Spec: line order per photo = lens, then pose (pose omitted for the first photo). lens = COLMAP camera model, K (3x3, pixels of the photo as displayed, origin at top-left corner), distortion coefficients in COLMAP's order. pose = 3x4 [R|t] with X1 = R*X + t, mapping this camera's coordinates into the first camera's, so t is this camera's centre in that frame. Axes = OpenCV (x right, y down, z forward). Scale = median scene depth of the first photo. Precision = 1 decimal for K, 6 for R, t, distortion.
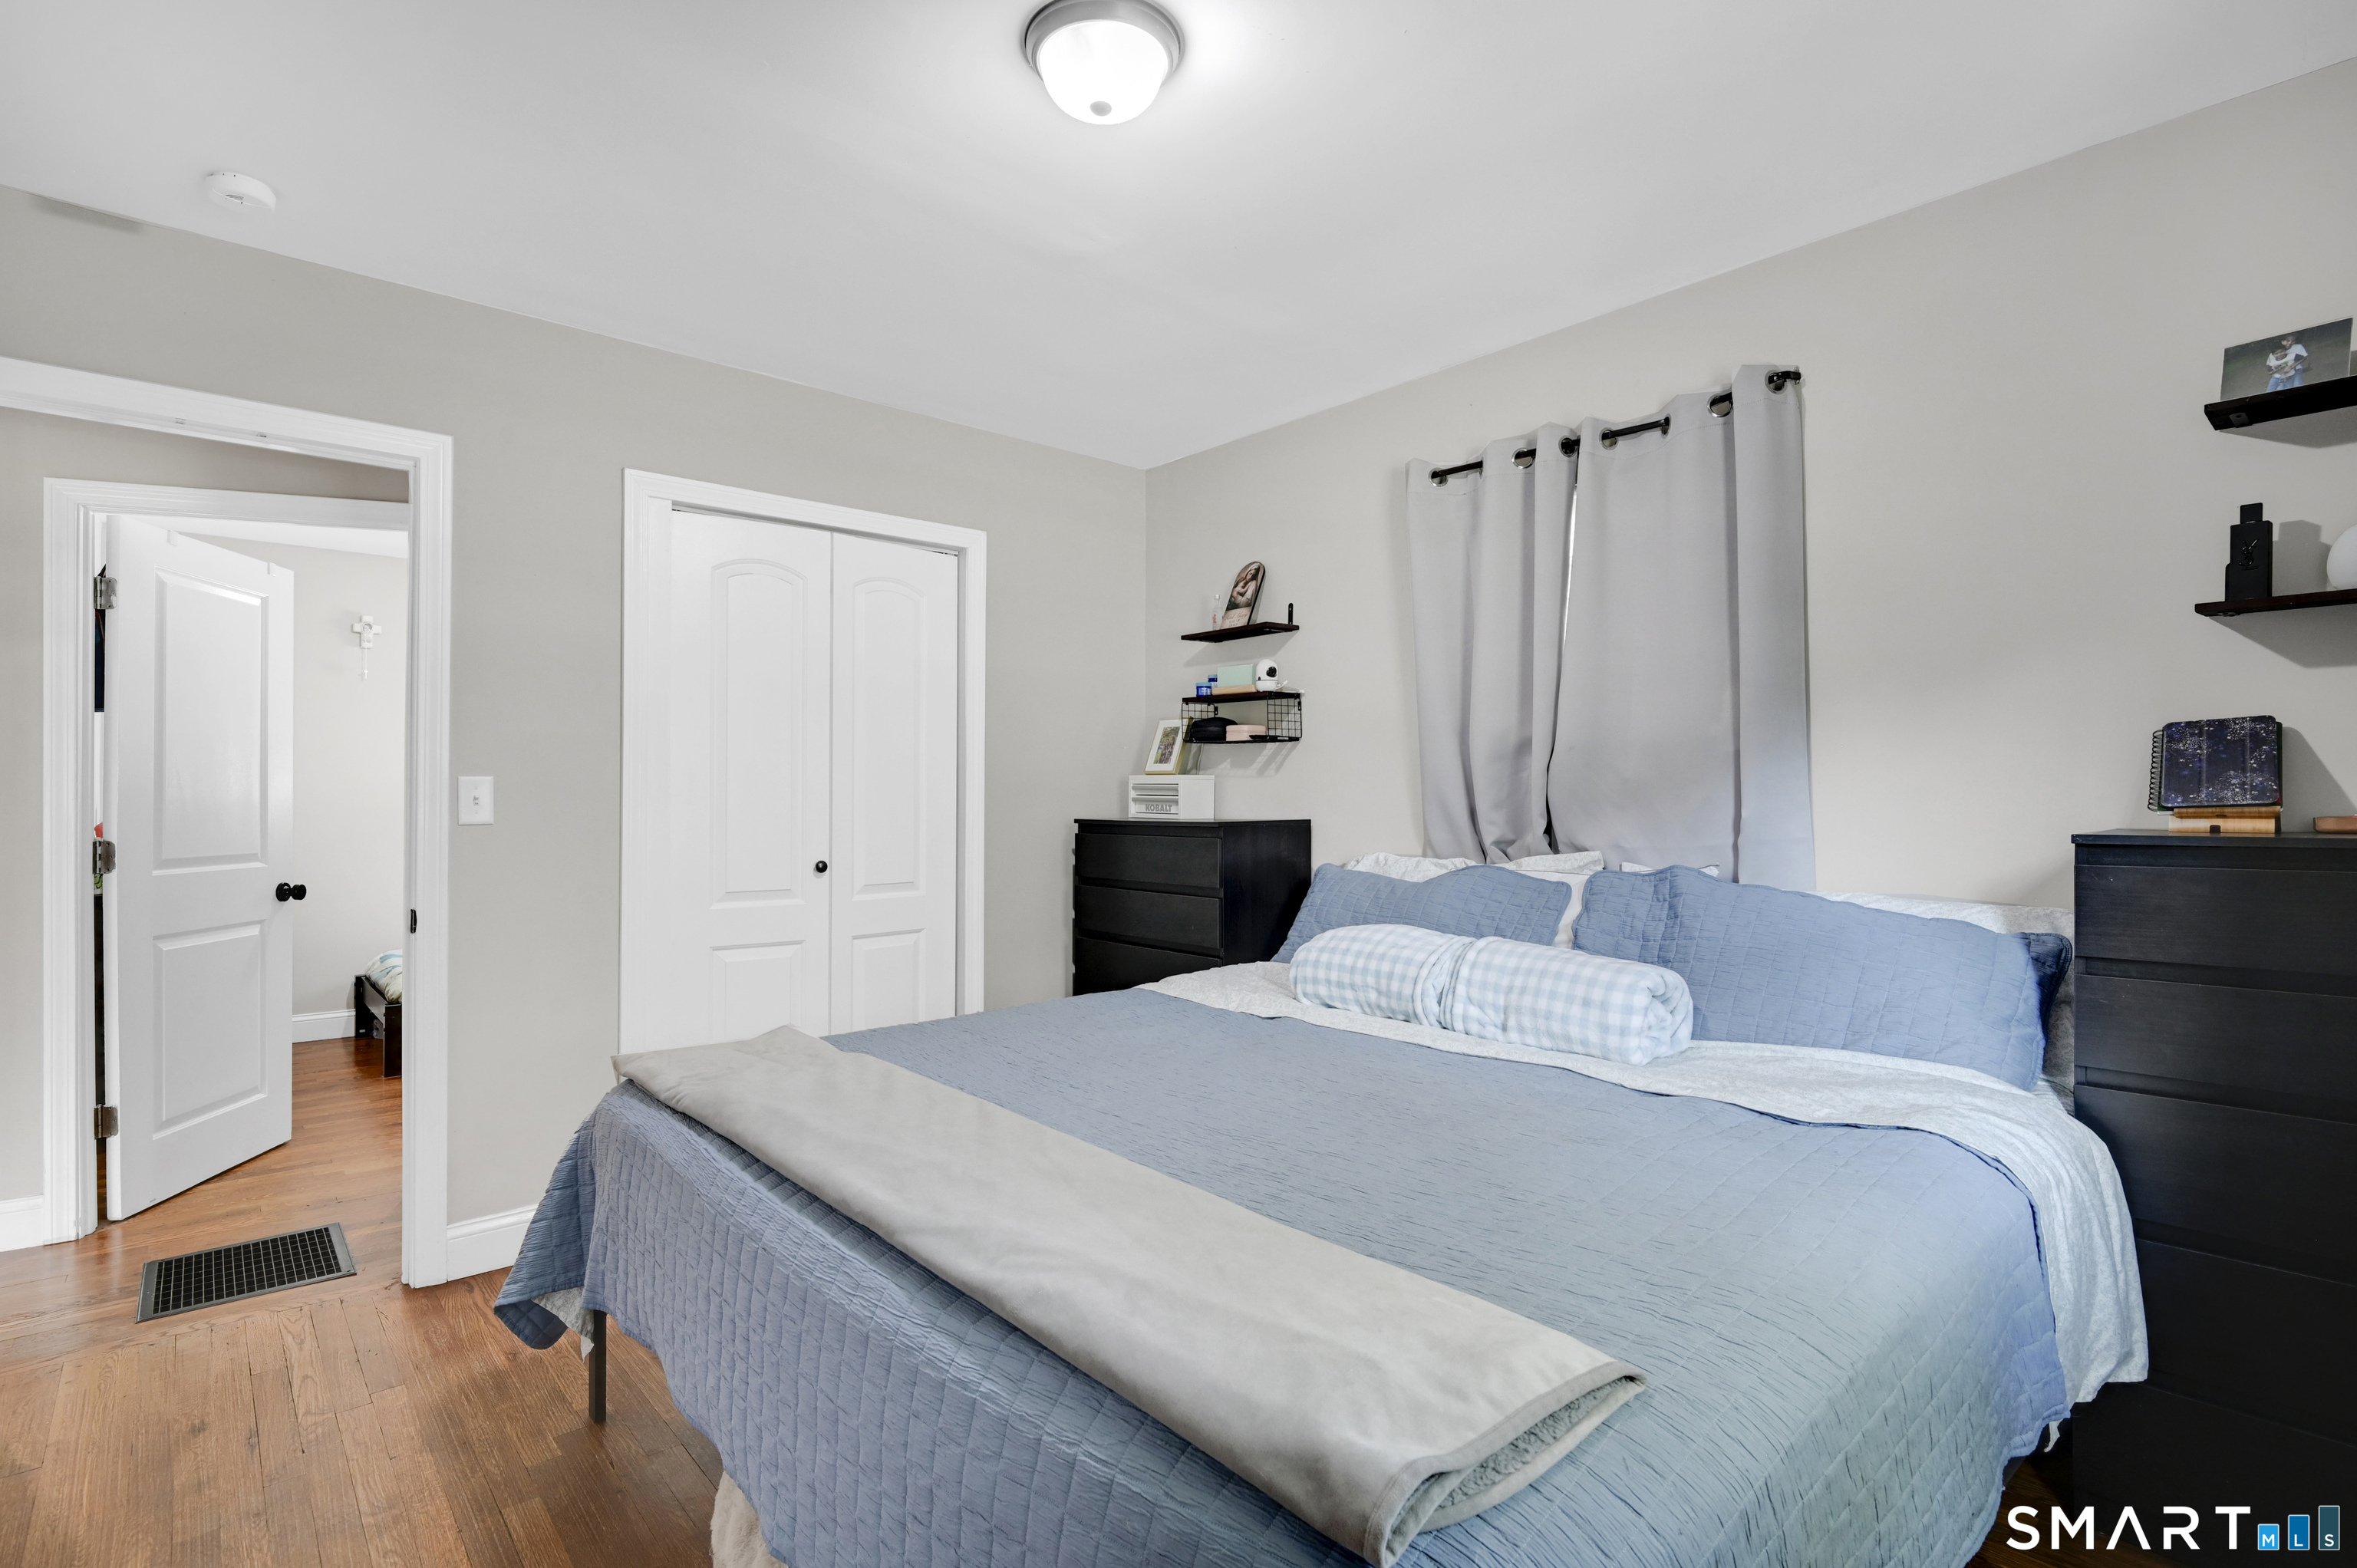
lens RADIAL K [[1147.0, 0, 1181.1], [0, 1147.0, 803.4], [0, 0, 1]] dist [0.002936, -0.000308]
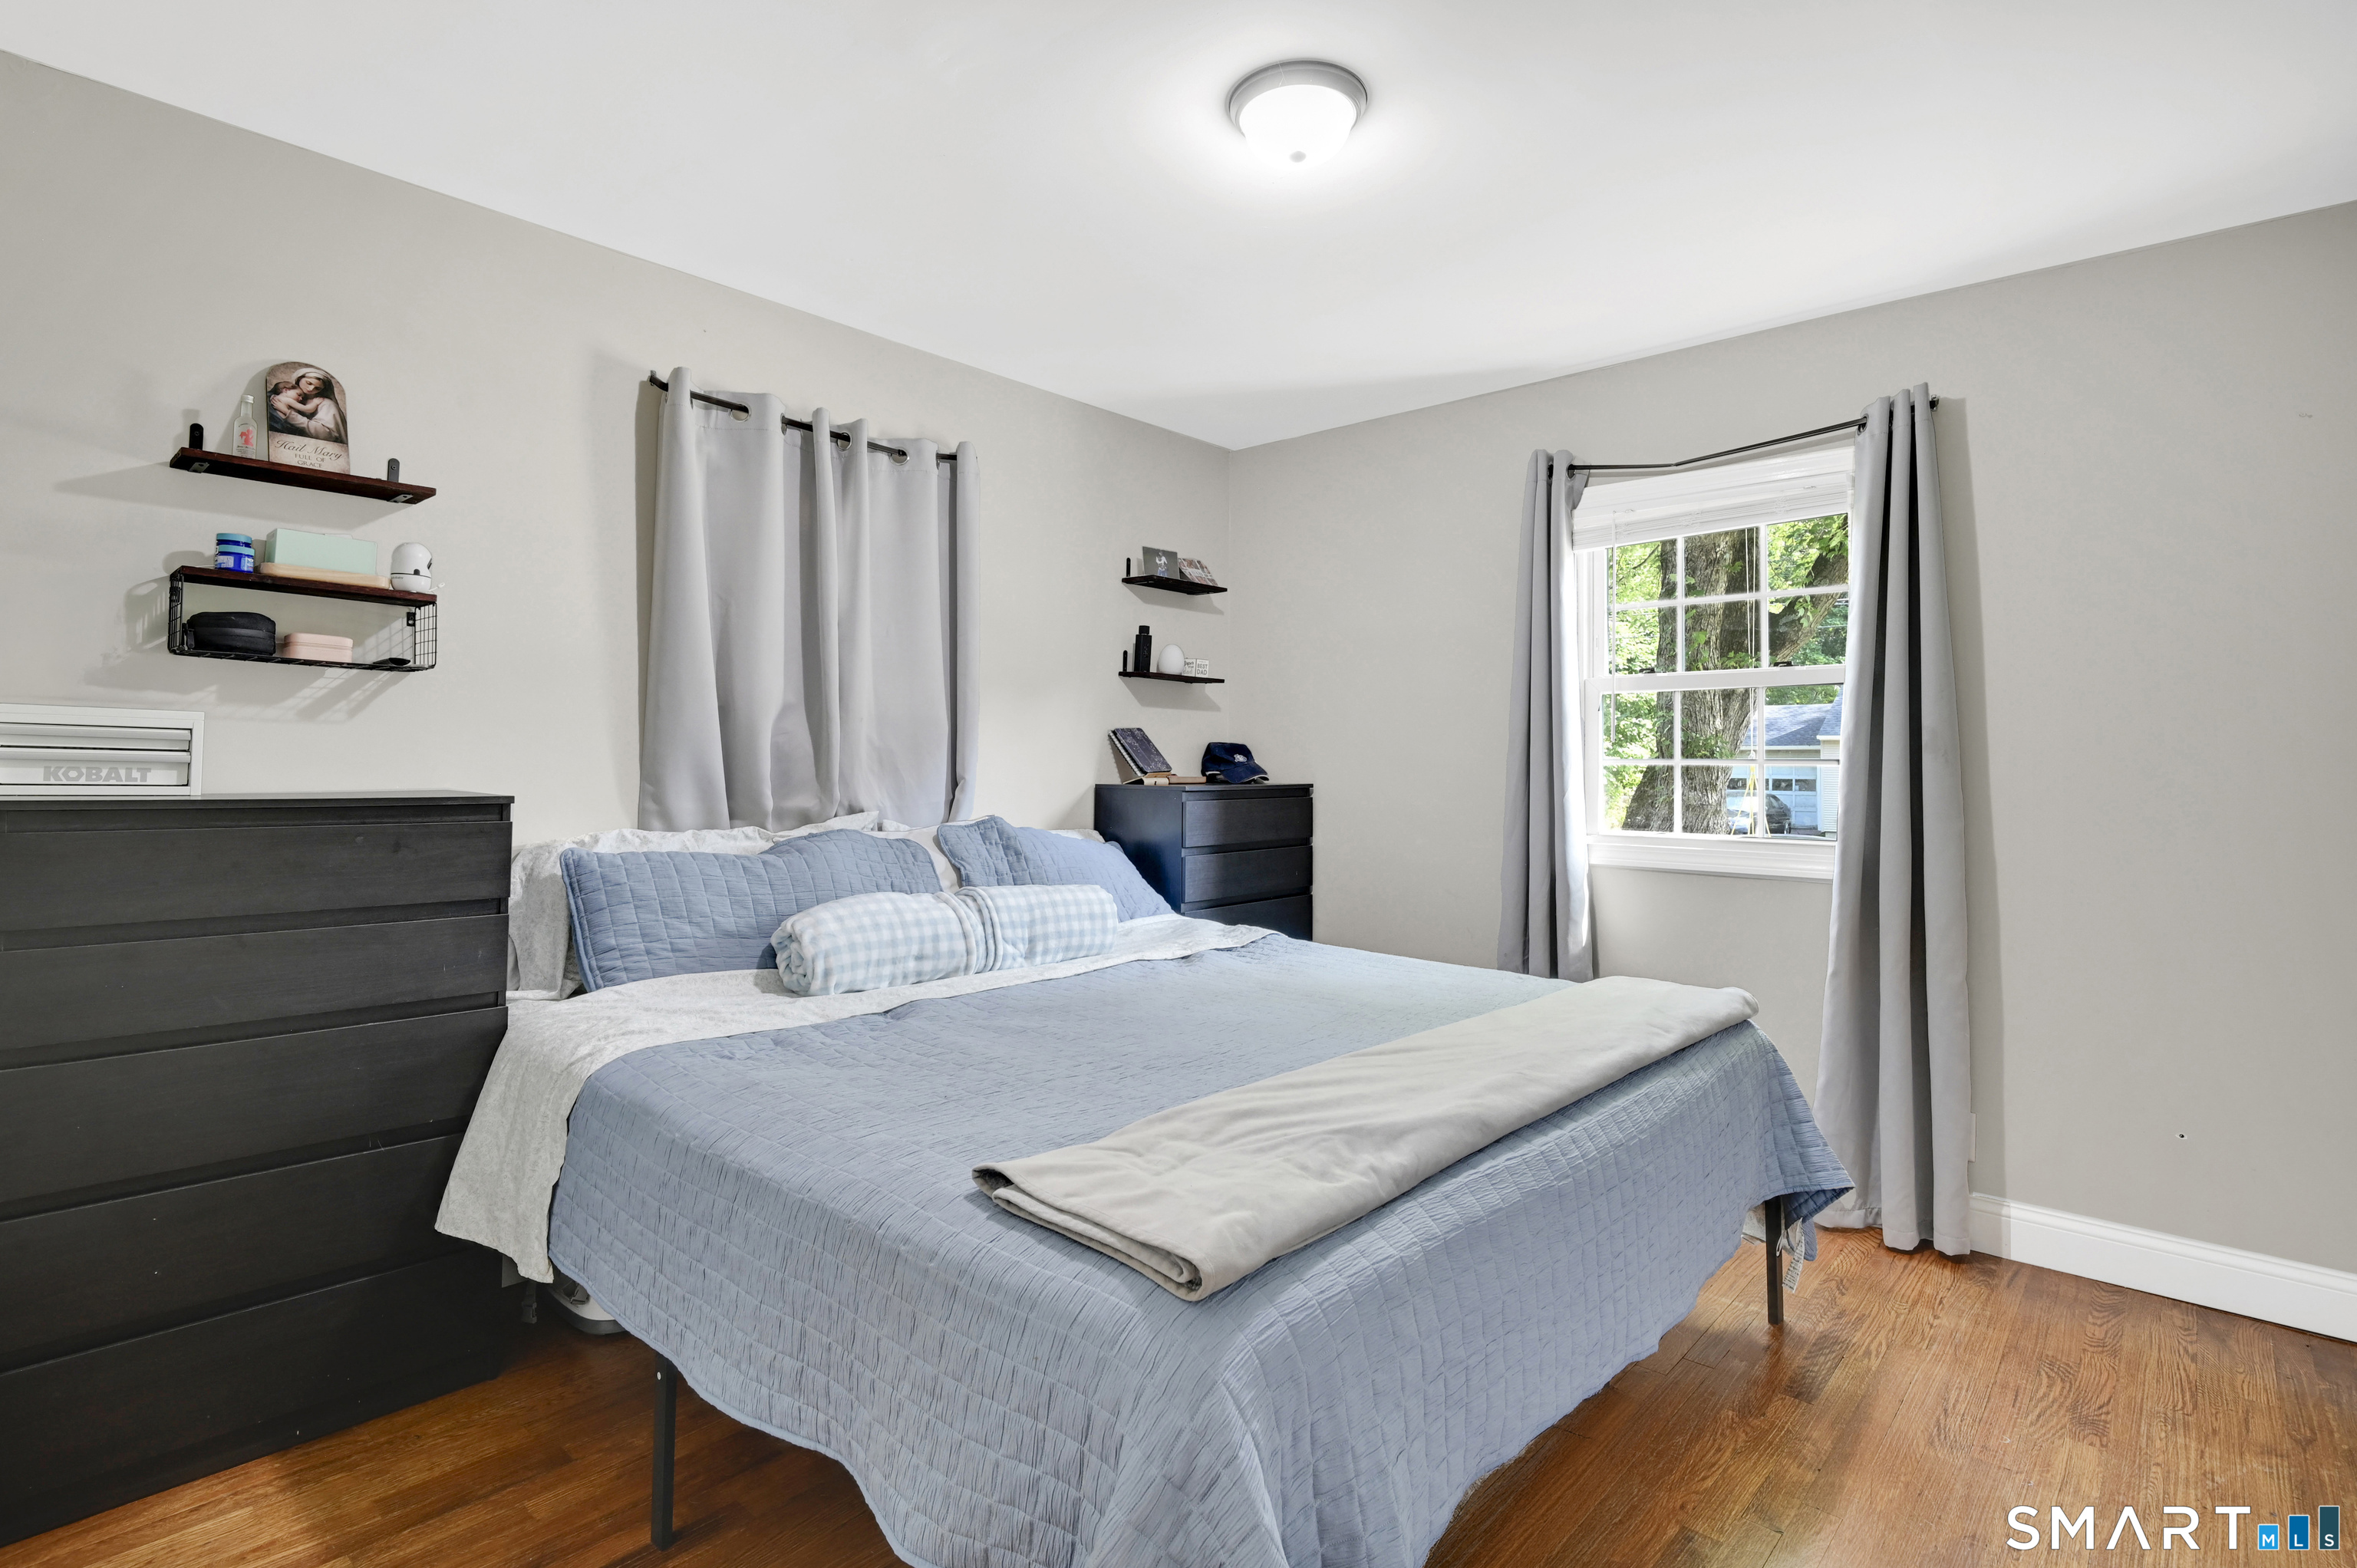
lens RADIAL K [[1112.6, 0, 1182.5], [0, 1112.6, 764.9], [0, 0, 1]] dist [-0.008245, -0.000692]
pose [[-0.117459, 0.004723, 0.993066, -0.641605], [-0.004335, 0.999977, -0.005268, 0.000741], [-0.993068, -0.004924, -0.117436, 0.699629]]
